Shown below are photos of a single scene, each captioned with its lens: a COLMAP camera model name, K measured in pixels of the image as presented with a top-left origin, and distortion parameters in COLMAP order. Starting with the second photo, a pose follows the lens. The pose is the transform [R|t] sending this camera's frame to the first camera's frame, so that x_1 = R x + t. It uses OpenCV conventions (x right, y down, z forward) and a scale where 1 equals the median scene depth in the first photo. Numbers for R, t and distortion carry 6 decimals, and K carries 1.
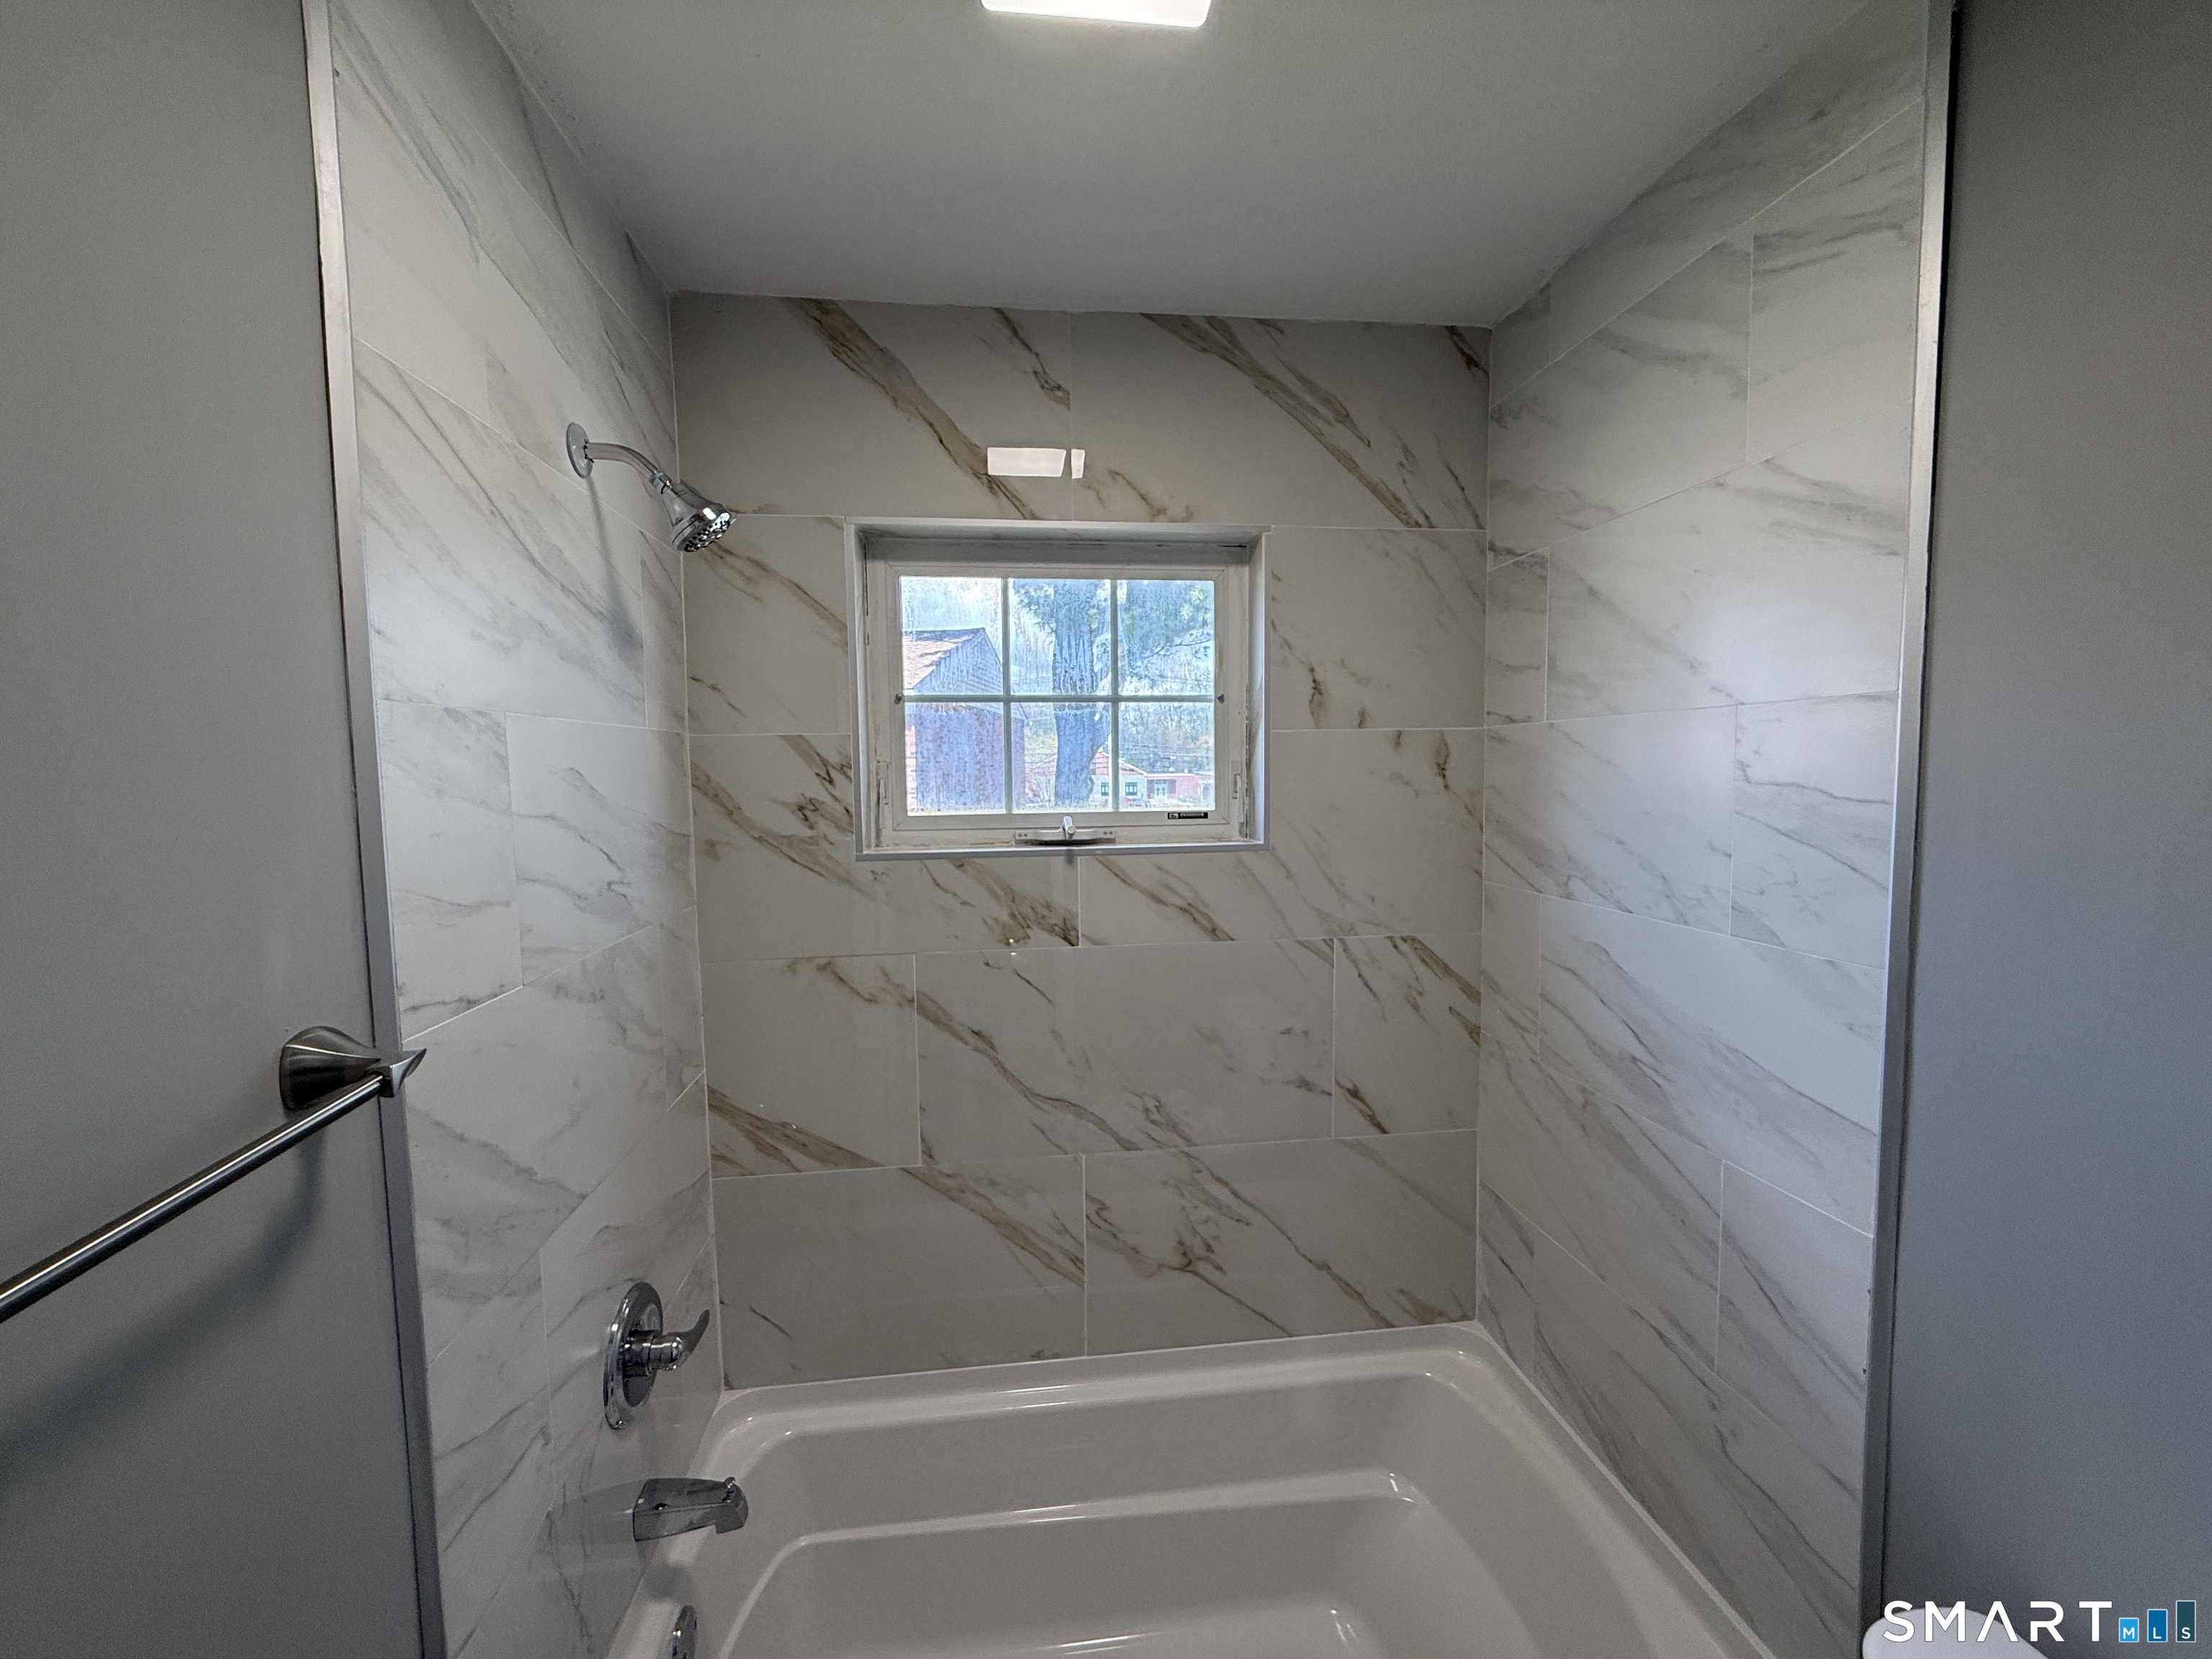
lens RADIAL K [[879.4, 0, 1102.1], [0, 879.4, 825.4], [0, 0, 1]] dist [0.000655, -0.000032]
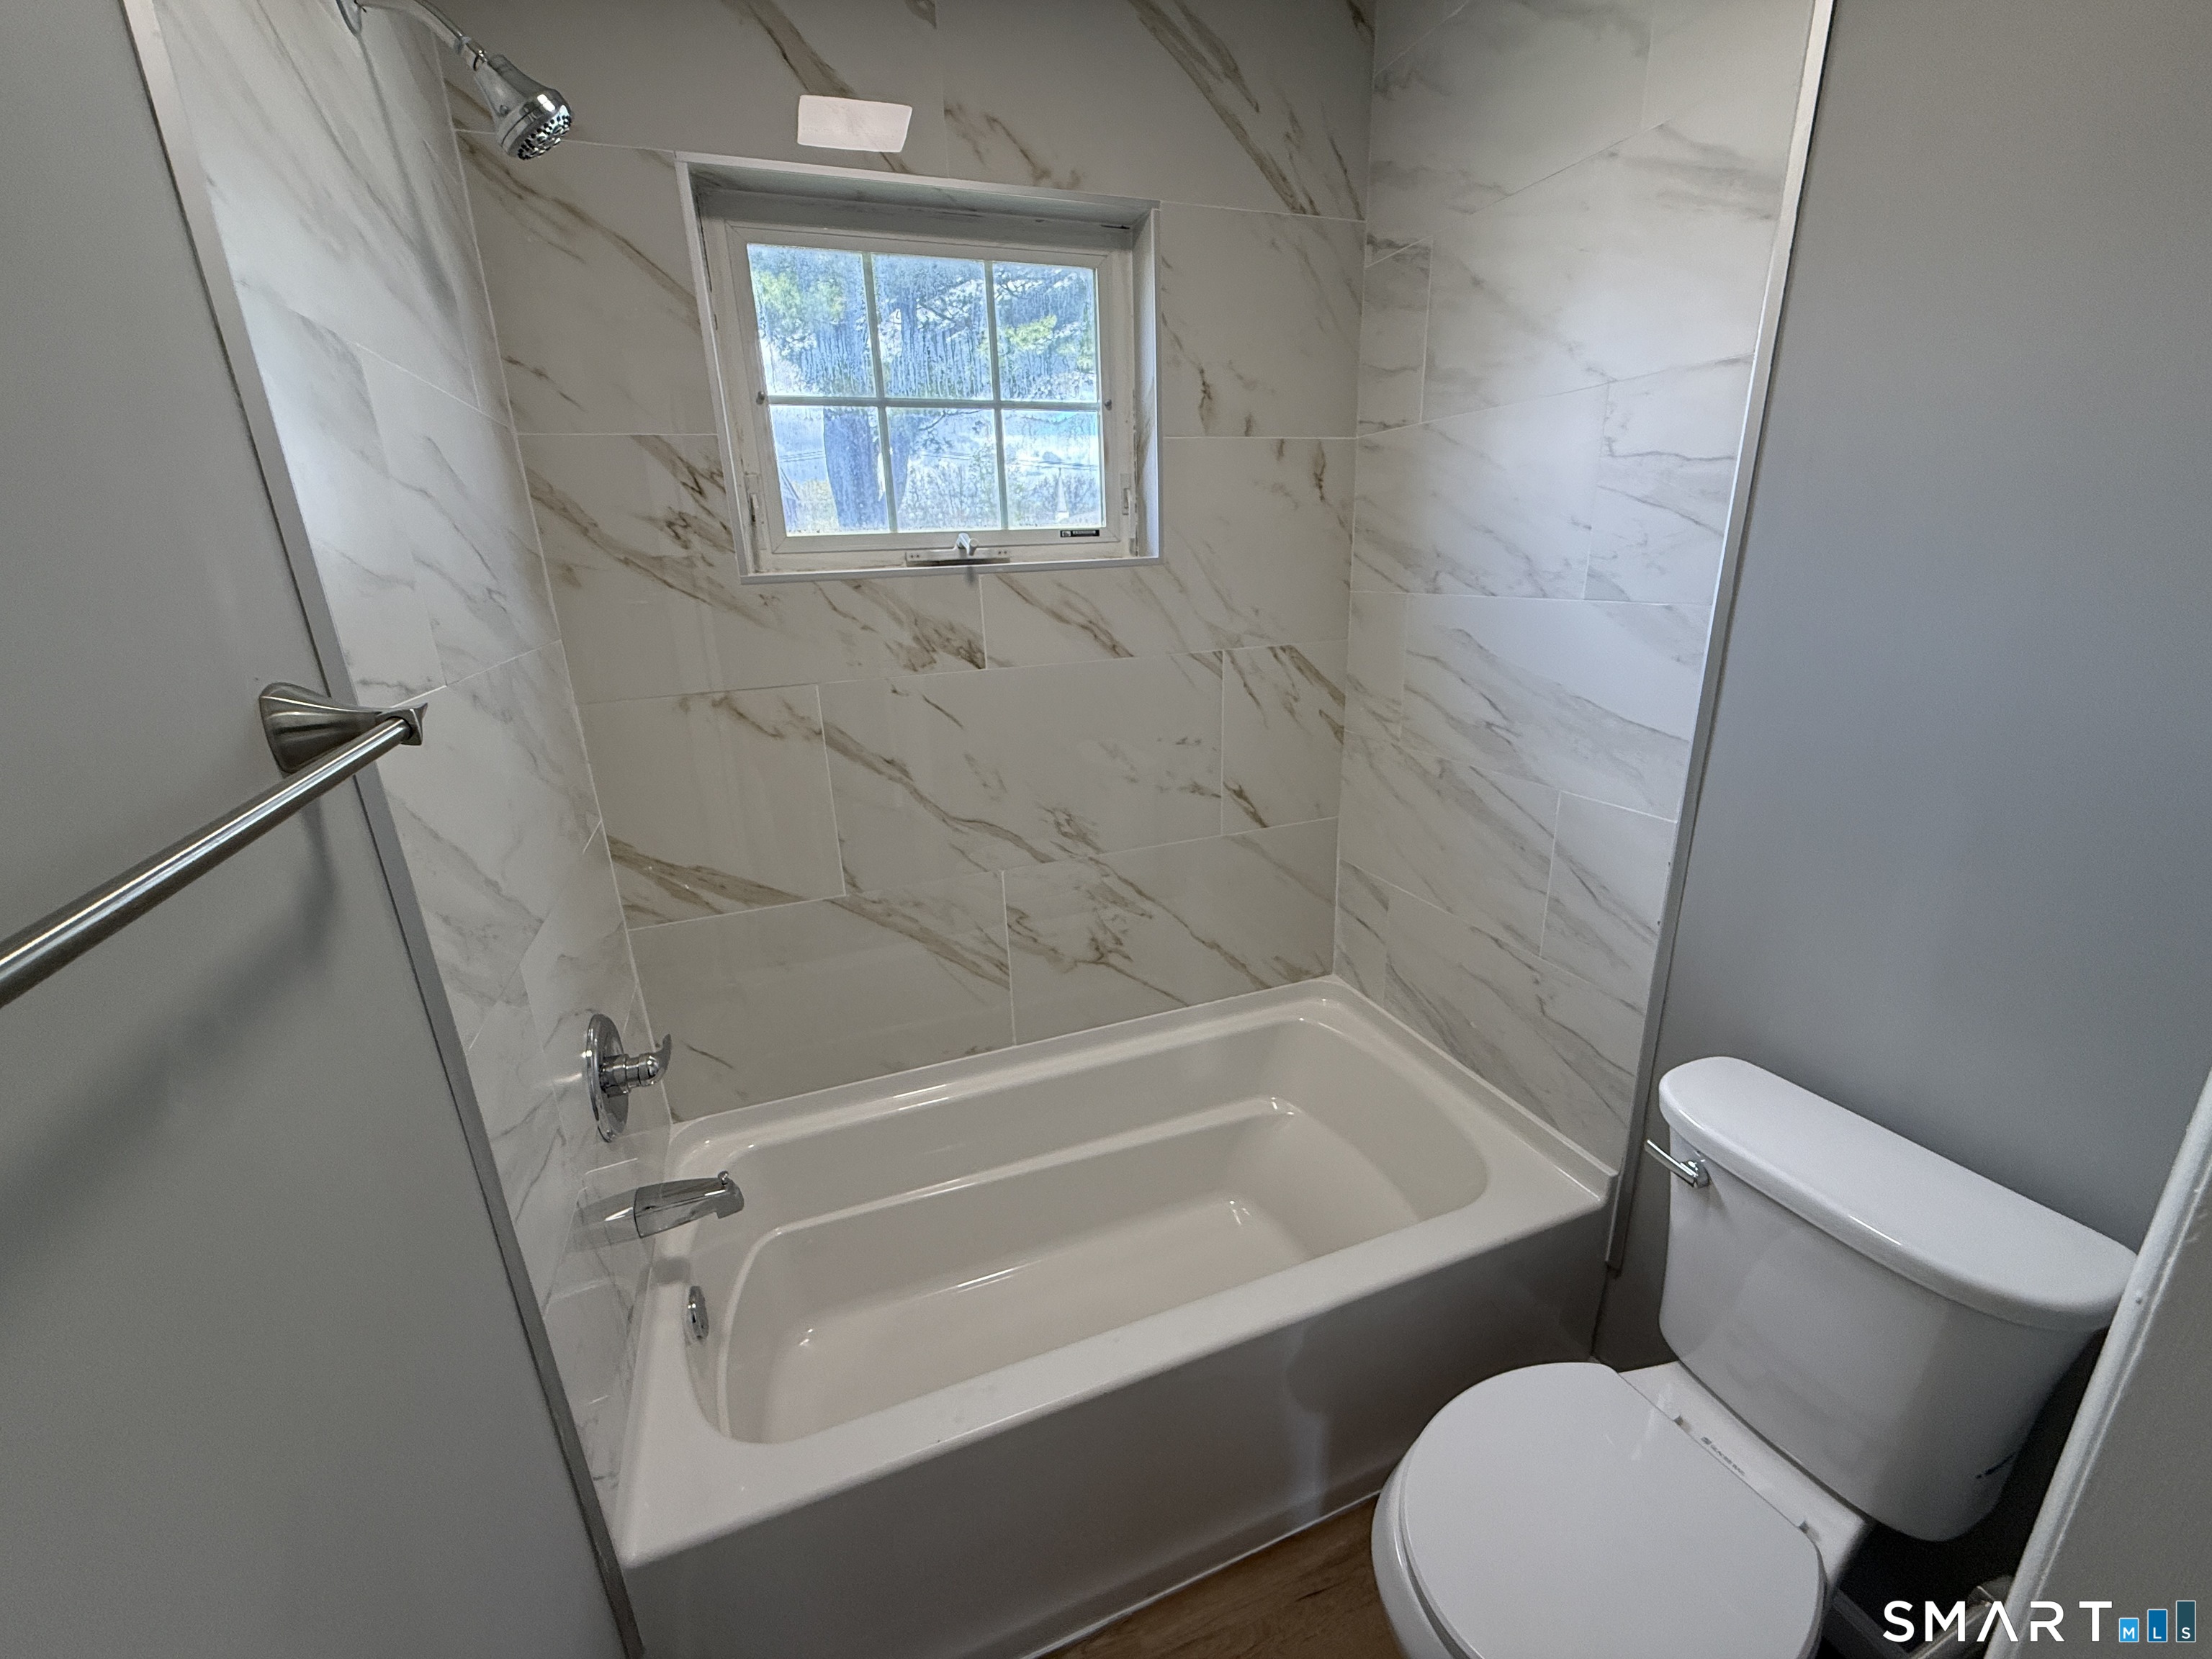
lens RADIAL K [[879.4, 0, 1099.9], [0, 879.4, 823.4], [0, 0, 1]] dist [0.000655, -0.000032]
pose [[0.971831, -0.092351, 0.216831, -0.135691], [0.040872, 0.972130, 0.230853, 0.085154], [-0.232108, -0.215488, 0.948520, -0.013872]]
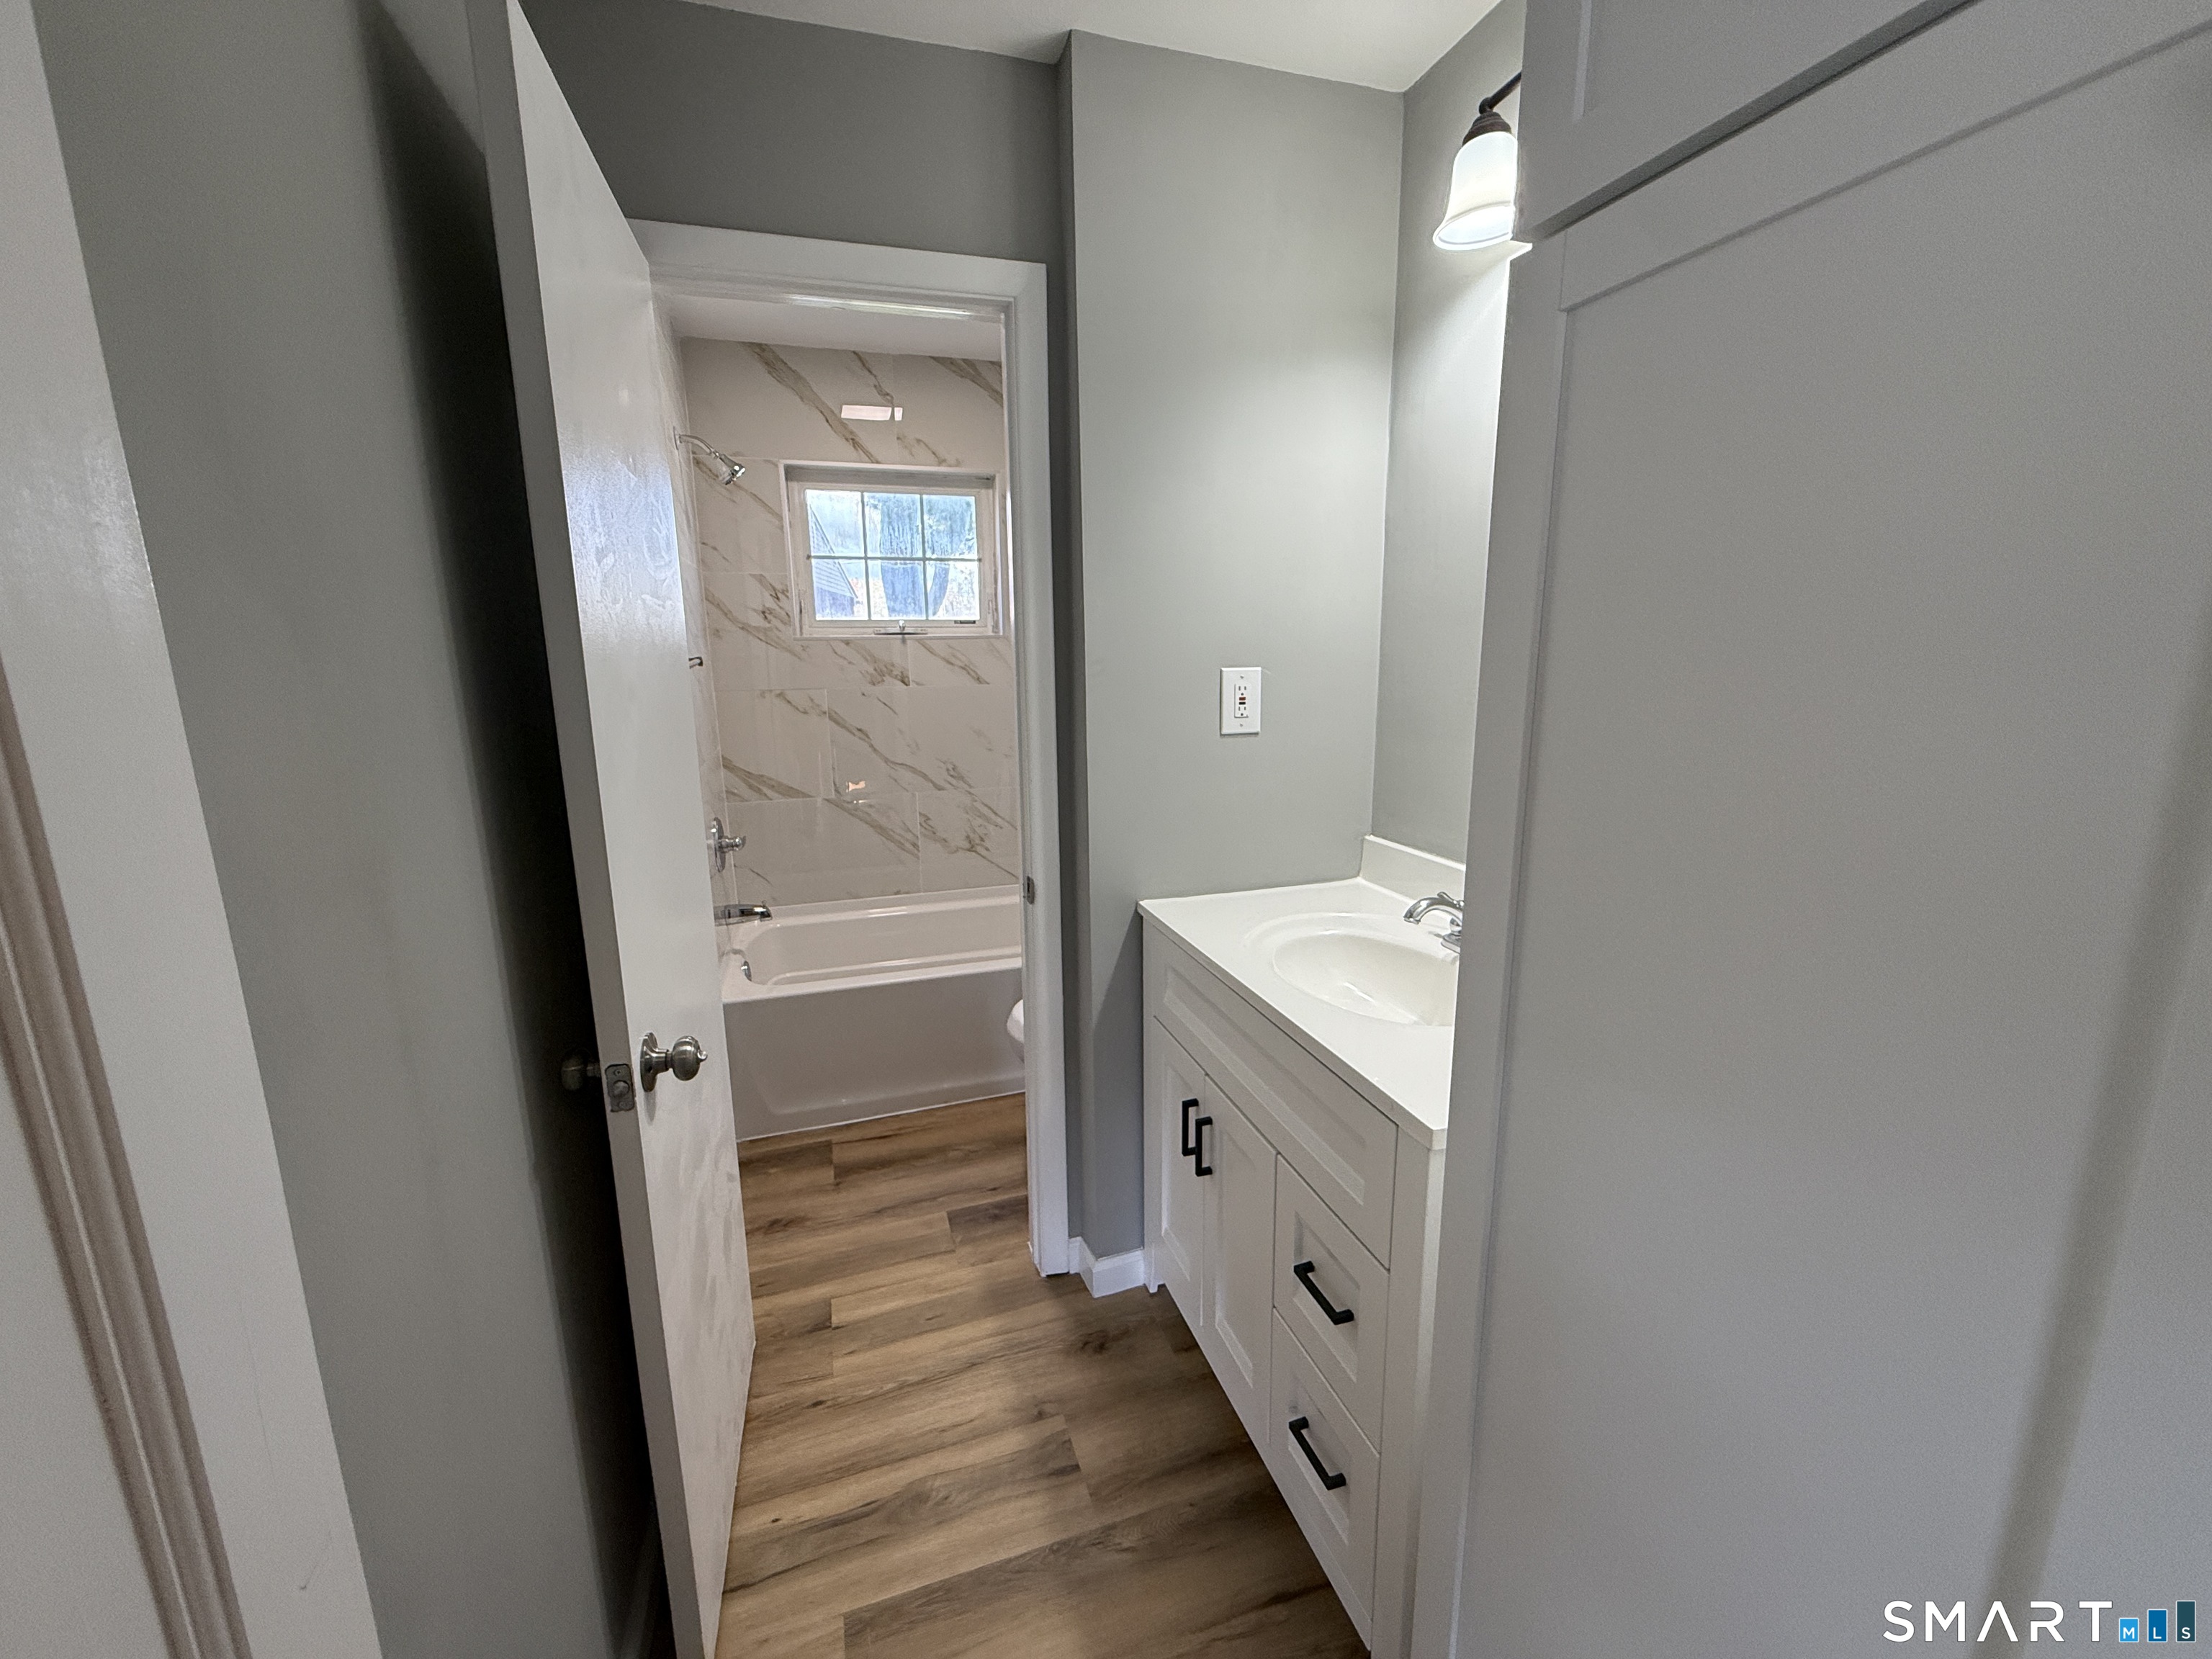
lens RADIAL K [[879.4, 0, 1101.1], [0, 879.4, 821.8], [0, 0, 1]] dist [0.000655, -0.000032]
pose [[0.982817, -0.036346, 0.180966, 0.027841], [0.013254, 0.991787, 0.127210, 0.199175], [-0.184104, -0.122626, 0.975228, -1.088629]]
